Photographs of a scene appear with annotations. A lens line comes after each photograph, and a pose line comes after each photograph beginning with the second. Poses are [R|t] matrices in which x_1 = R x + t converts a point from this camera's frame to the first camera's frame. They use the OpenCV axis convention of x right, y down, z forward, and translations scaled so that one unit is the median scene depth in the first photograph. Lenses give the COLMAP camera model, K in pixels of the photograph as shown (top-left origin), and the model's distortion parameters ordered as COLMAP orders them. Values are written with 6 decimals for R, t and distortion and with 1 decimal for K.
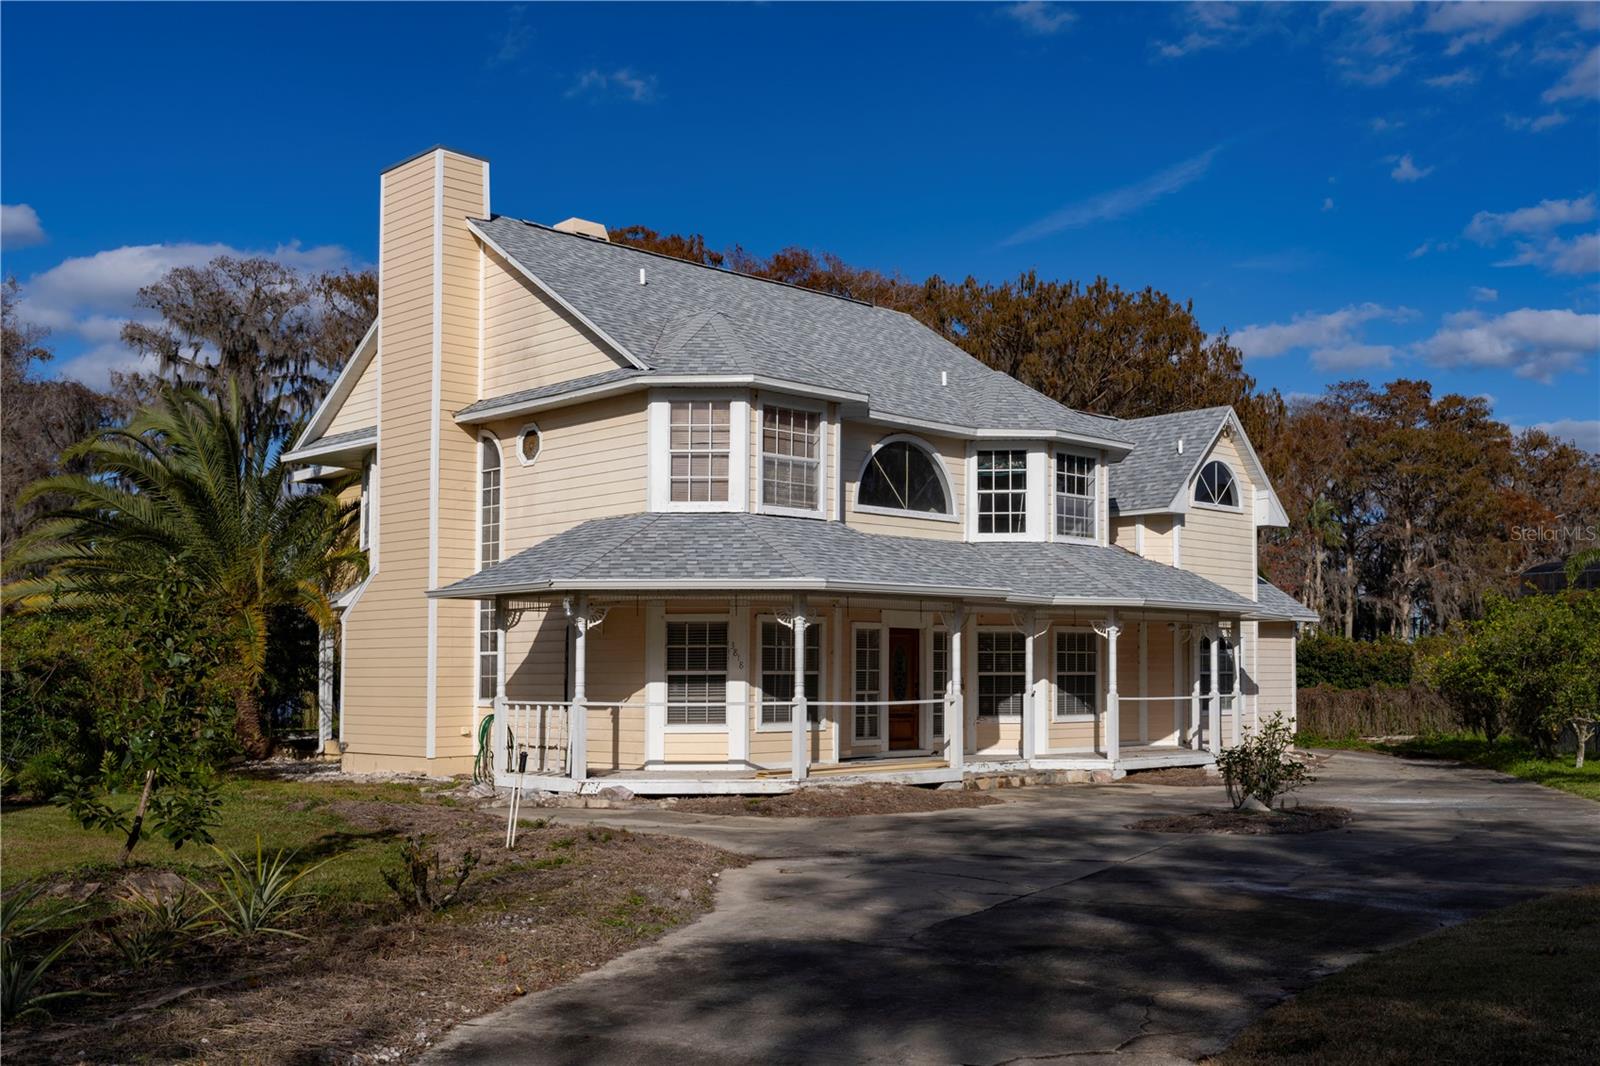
lens RADIAL K [[1599.2, 0, 751.0], [0, 1599.2, 639.9], [0, 0, 1]] dist [-0.004359, -0.003863]
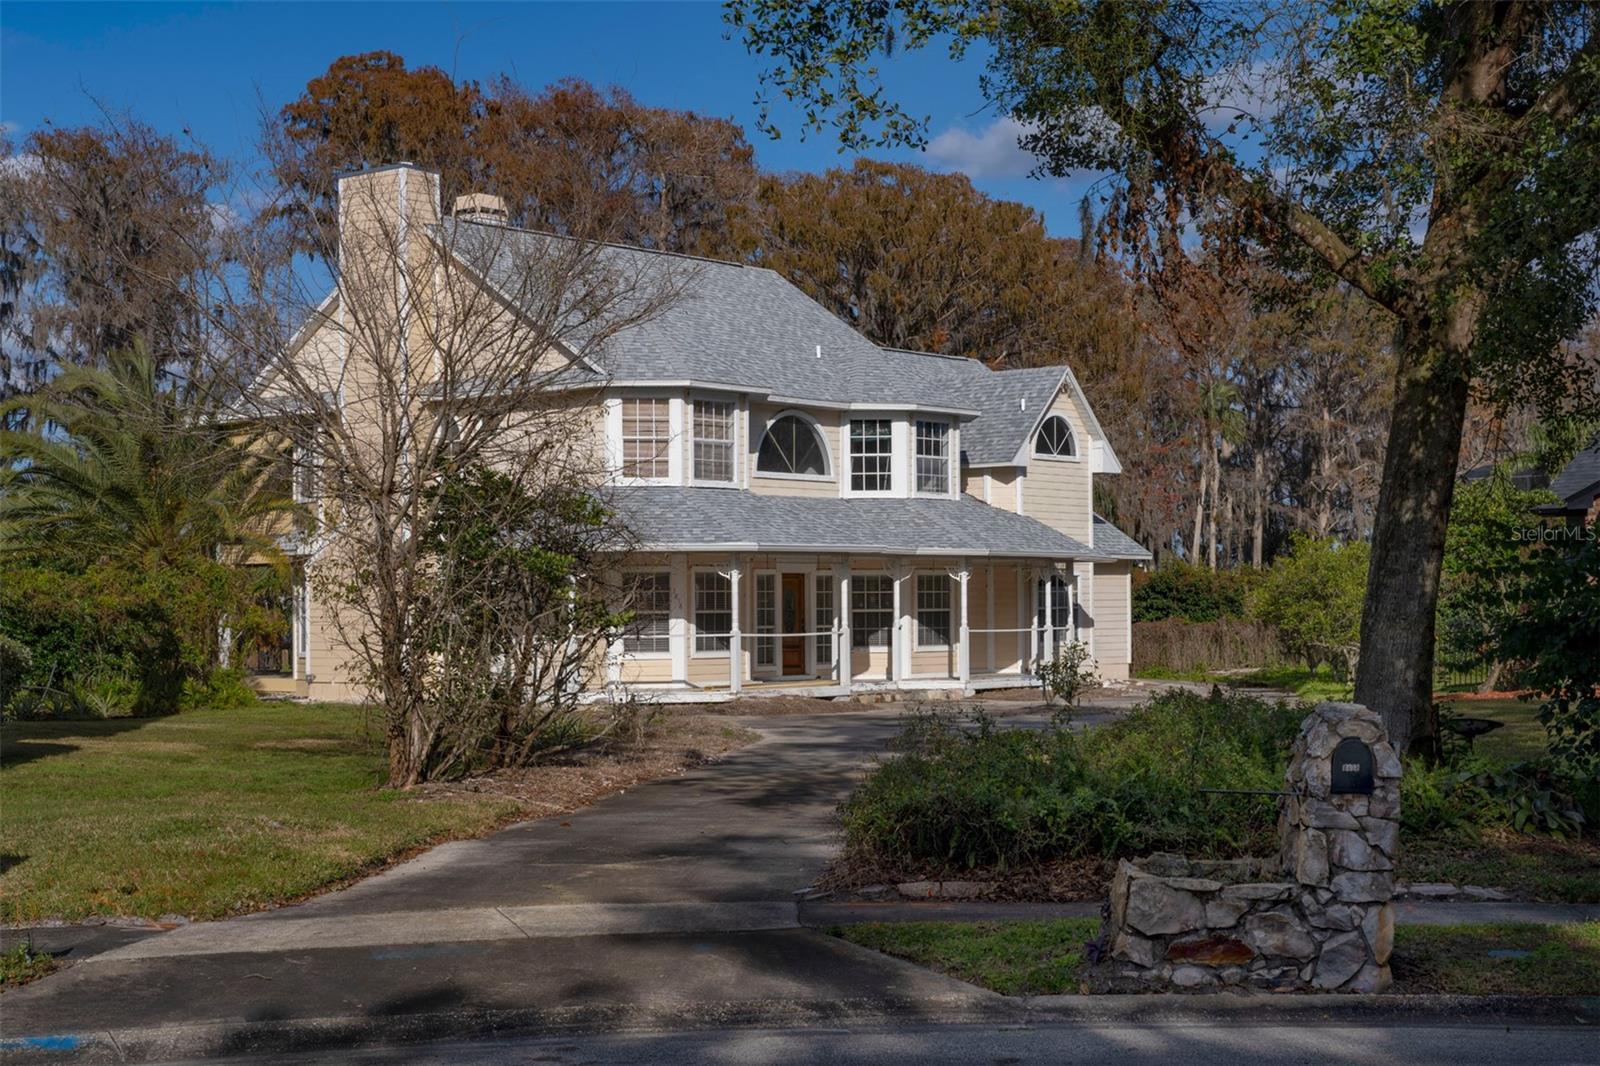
lens RADIAL K [[2406.7, 0, 800.0], [0, 2406.7, 533.0], [0, 0, 1]] dist [0.001052, -0.006312]
pose [[0.987992, -0.001258, 0.154502, -0.167747], [0.002609, 0.999960, -0.008542, -0.020914], [-0.154485, 0.008843, 0.987956, -0.736547]]
